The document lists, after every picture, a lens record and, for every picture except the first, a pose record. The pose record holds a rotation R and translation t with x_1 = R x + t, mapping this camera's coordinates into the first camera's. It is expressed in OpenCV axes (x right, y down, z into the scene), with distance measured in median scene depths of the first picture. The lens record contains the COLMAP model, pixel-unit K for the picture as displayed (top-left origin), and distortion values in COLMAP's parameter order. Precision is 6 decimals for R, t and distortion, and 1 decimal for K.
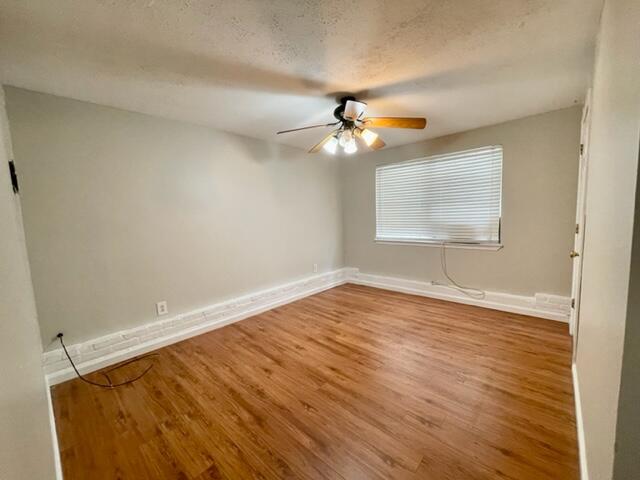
lens RADIAL K [[260.7, 0, 320.0], [0, 260.7, 240.0], [0, 0, 1]] dist [0.000957, -0.000408]
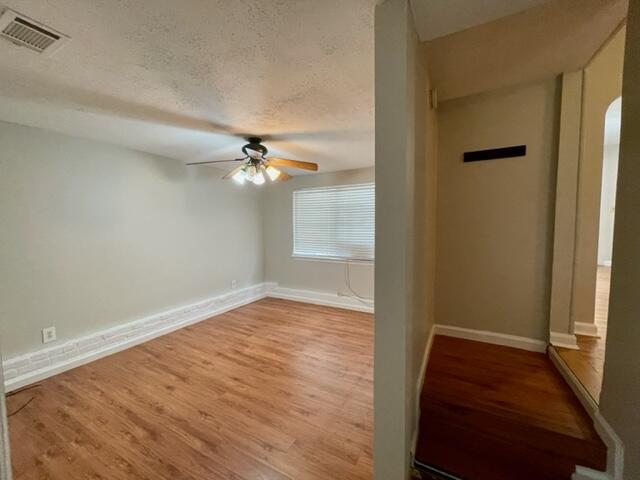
lens RADIAL K [[260.7, 0, 320.0], [0, 260.7, 240.0], [0, 0, 1]] dist [0.000957, -0.000408]
pose [[0.969668, 0.014783, 0.243977, 0.104456], [-0.005070, 0.999171, -0.040390, -0.045743], [-0.244372, 0.037928, 0.968939, -0.159013]]
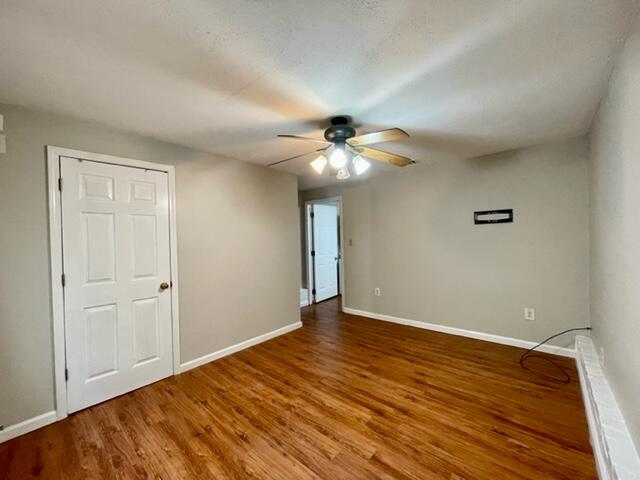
lens RADIAL K [[260.7, 0, 320.0], [0, 260.7, 240.0], [0, 0, 1]] dist [0.000957, -0.000408]
pose [[-0.997883, 0.062218, -0.018922, 0.201708], [0.059945, 0.992843, 0.103290, -0.203380], [0.025213, 0.101937, -0.994471, 1.826468]]
